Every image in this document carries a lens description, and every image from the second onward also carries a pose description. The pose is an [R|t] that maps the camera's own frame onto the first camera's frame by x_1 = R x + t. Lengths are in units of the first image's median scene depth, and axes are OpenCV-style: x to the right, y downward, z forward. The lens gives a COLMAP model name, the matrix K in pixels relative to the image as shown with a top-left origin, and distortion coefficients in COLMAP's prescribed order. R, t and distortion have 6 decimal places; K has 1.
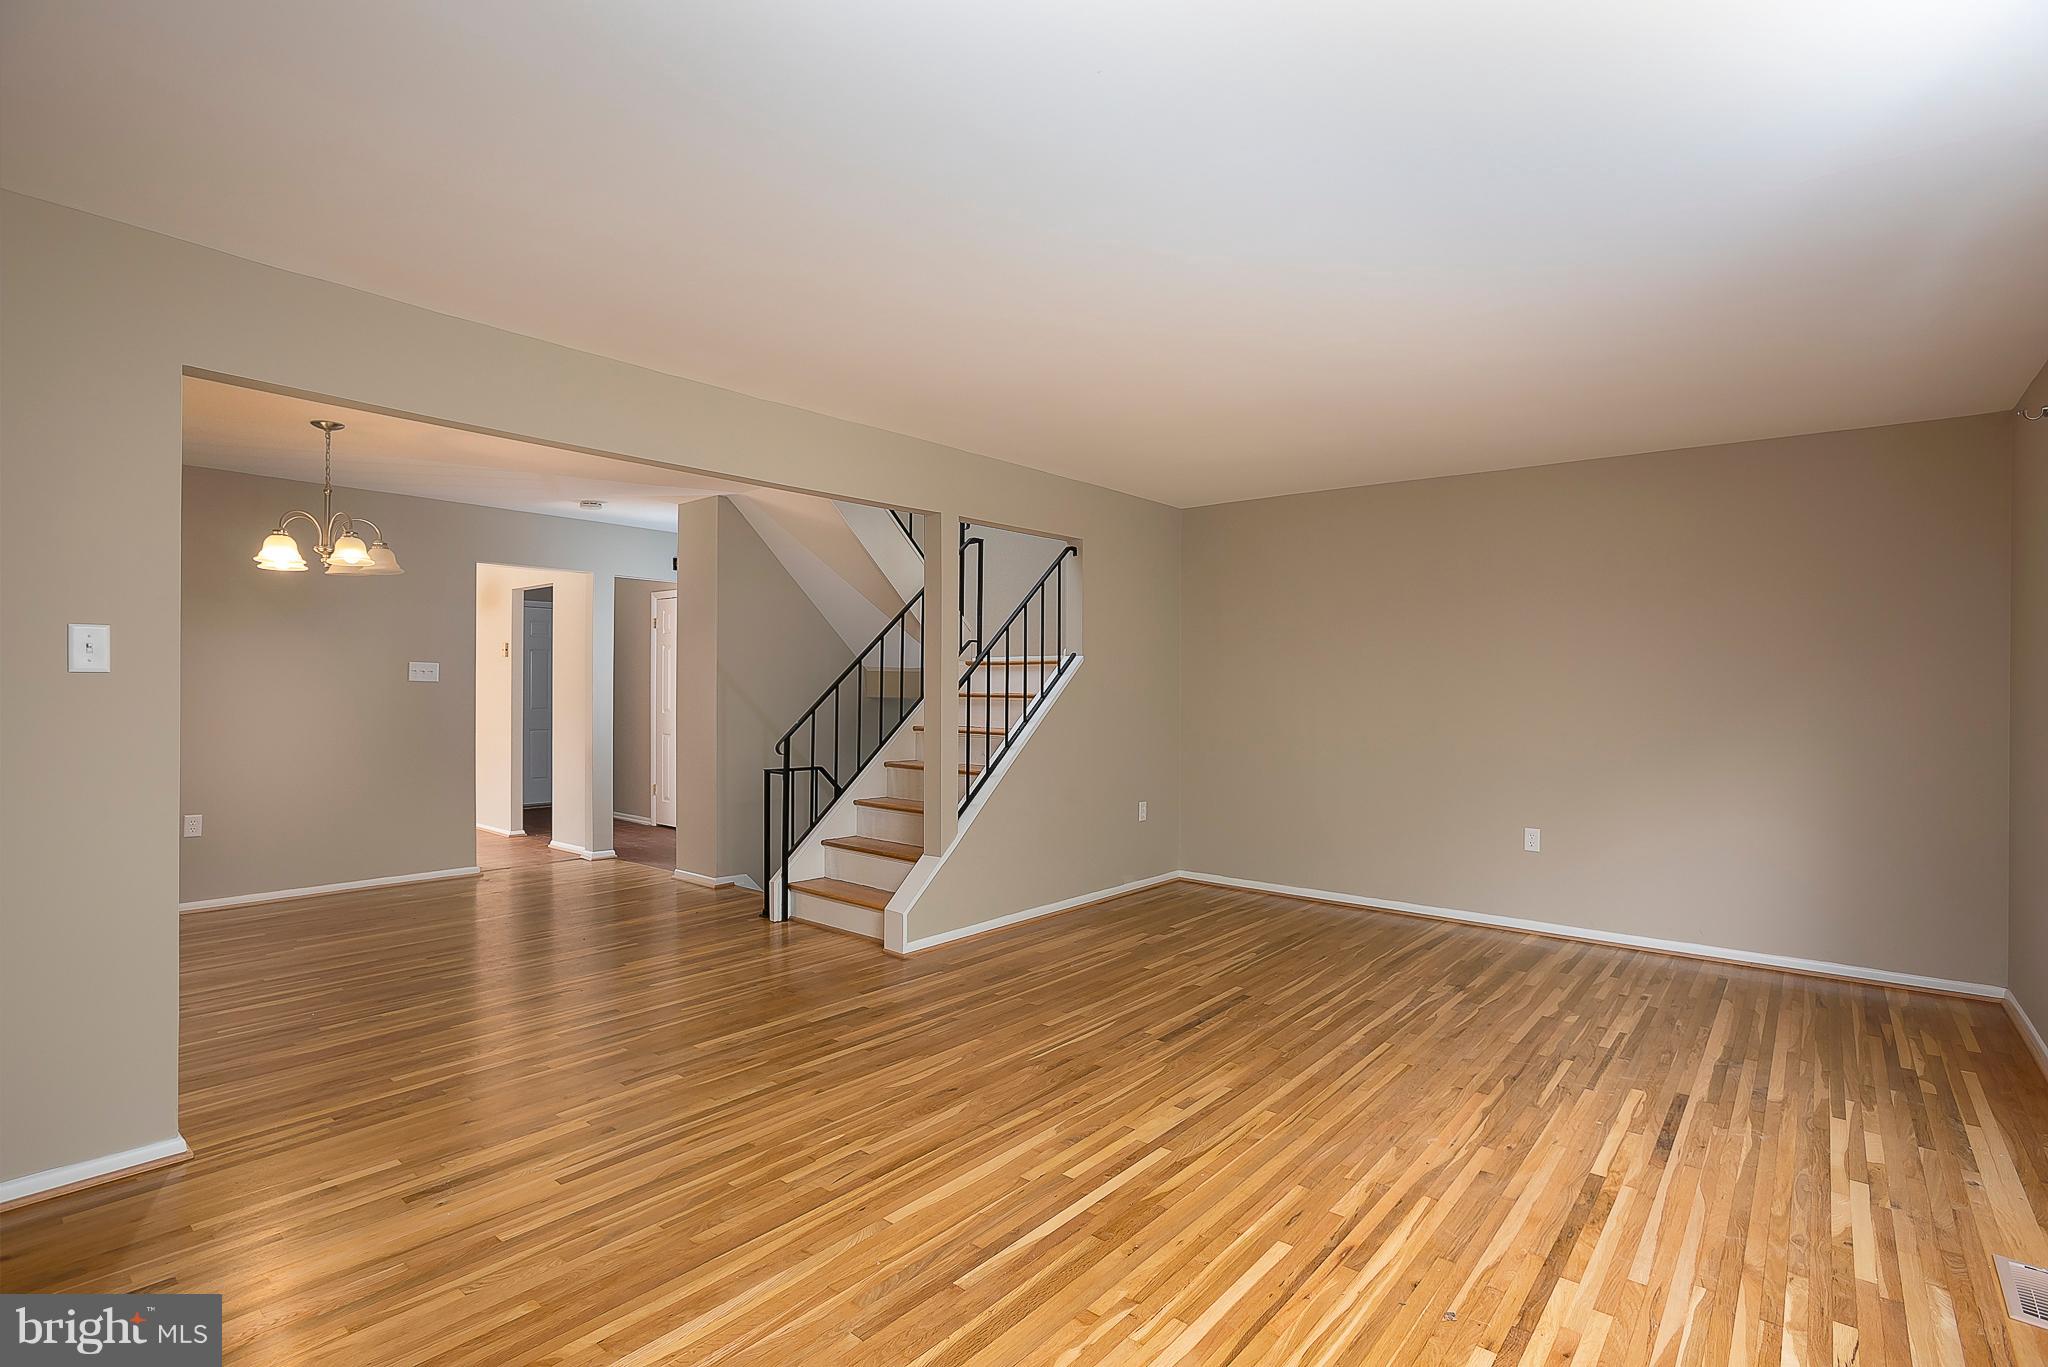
lens RADIAL K [[997.4, 0, 1024.0], [0, 997.4, 683.5], [0, 0, 1]] dist [-0.053368, 0.019611]
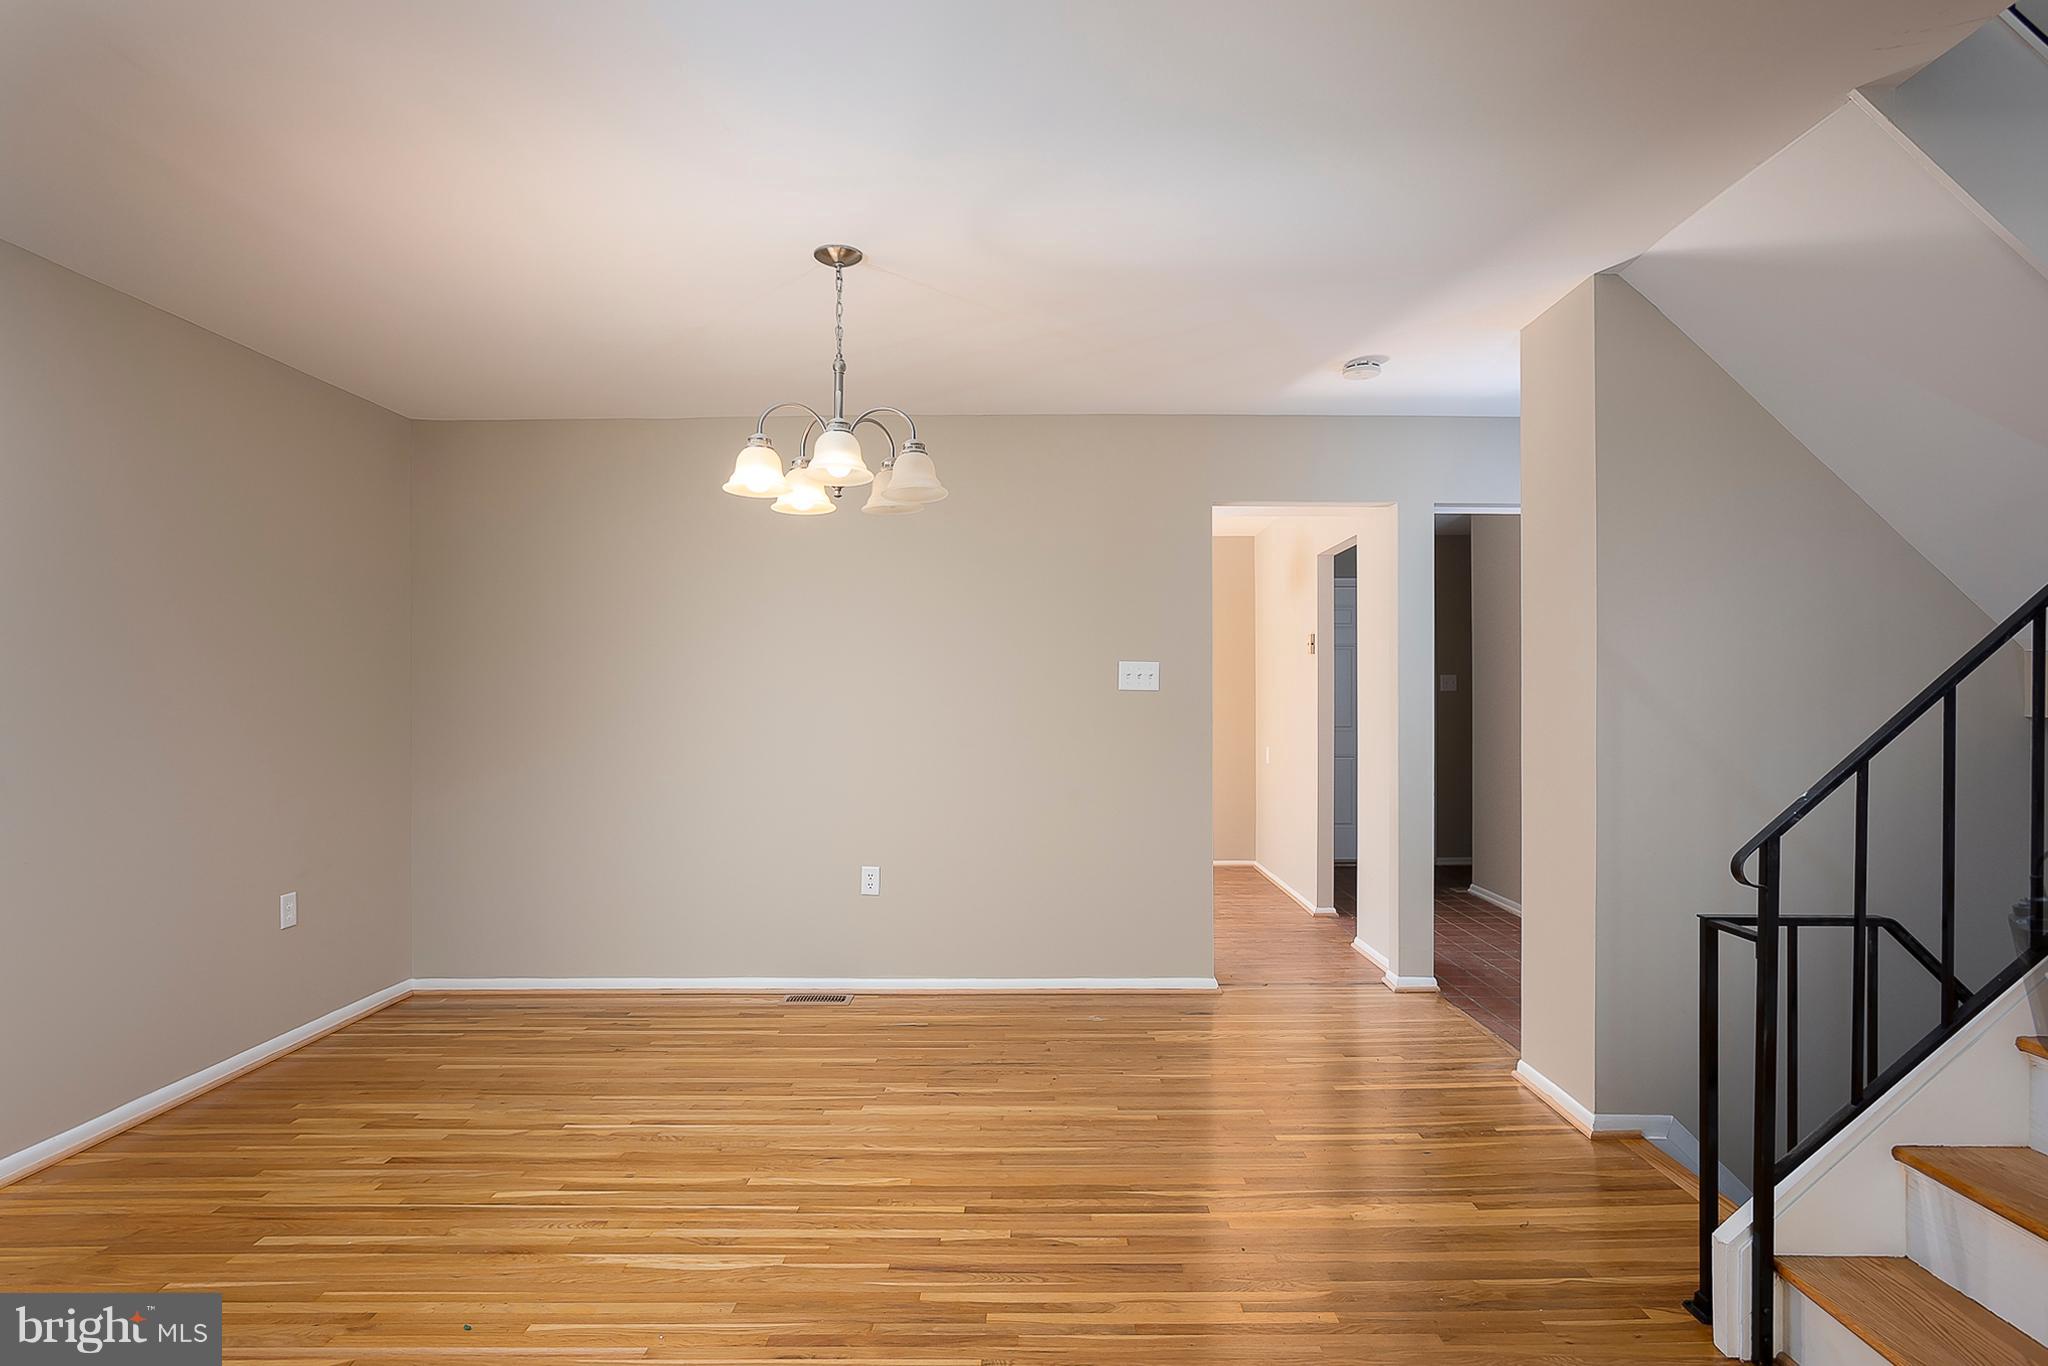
lens RADIAL K [[1043.8, 0, 1063.4], [0, 1043.8, 709.6], [0, 0, 1]] dist [-0.003663, 0.000369]
pose [[0.653893, -0.000148, -0.756587, -0.192098], [0.012192, 0.999872, 0.010341, 0.005331], [0.756489, -0.015986, 0.653811, 0.888865]]
